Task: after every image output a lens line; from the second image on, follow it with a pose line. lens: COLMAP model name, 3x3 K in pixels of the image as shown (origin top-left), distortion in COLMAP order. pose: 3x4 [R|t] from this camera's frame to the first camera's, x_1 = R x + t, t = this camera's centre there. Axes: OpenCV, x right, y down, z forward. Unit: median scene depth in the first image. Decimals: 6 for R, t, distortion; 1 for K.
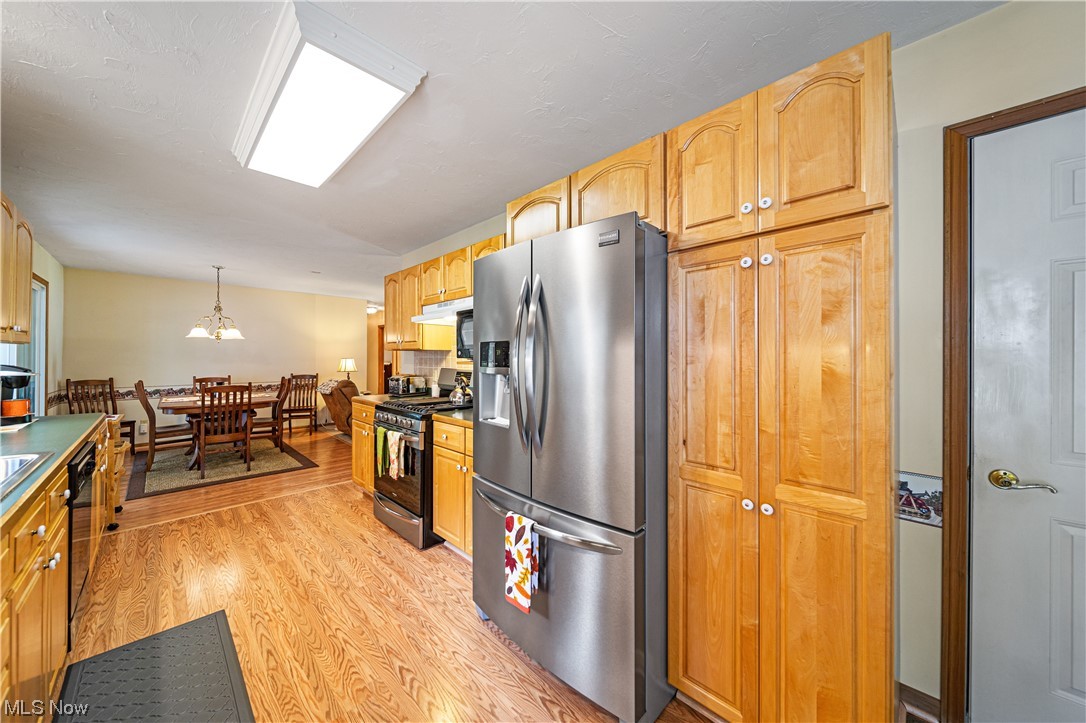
lens RADIAL K [[379.2, 0, 541.2], [0, 379.2, 355.3], [0, 0, 1]] dist [-0.006018, -0.000200]
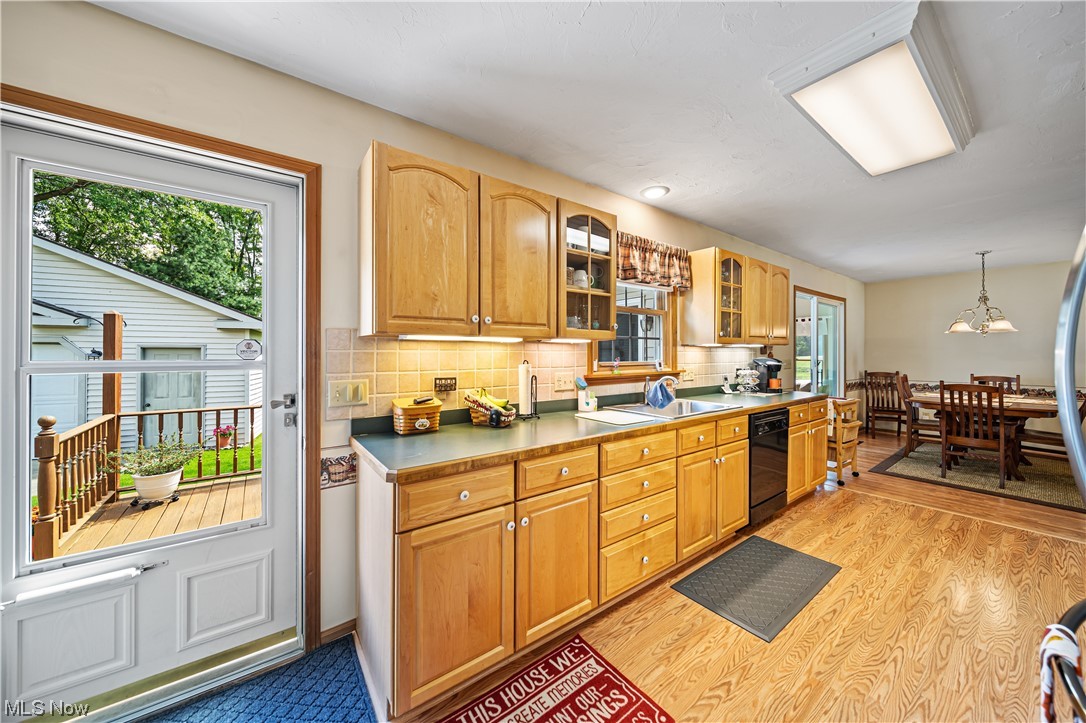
lens RADIAL K [[379.2, 0, 541.2], [0, 379.2, 355.3], [0, 0, 1]] dist [-0.006018, -0.000200]
pose [[-0.154917, 0.004929, -0.987915, 0.294645], [0.005925, 0.999974, 0.004060, 0.000057], [0.987910, -0.005224, -0.154943, 0.161527]]
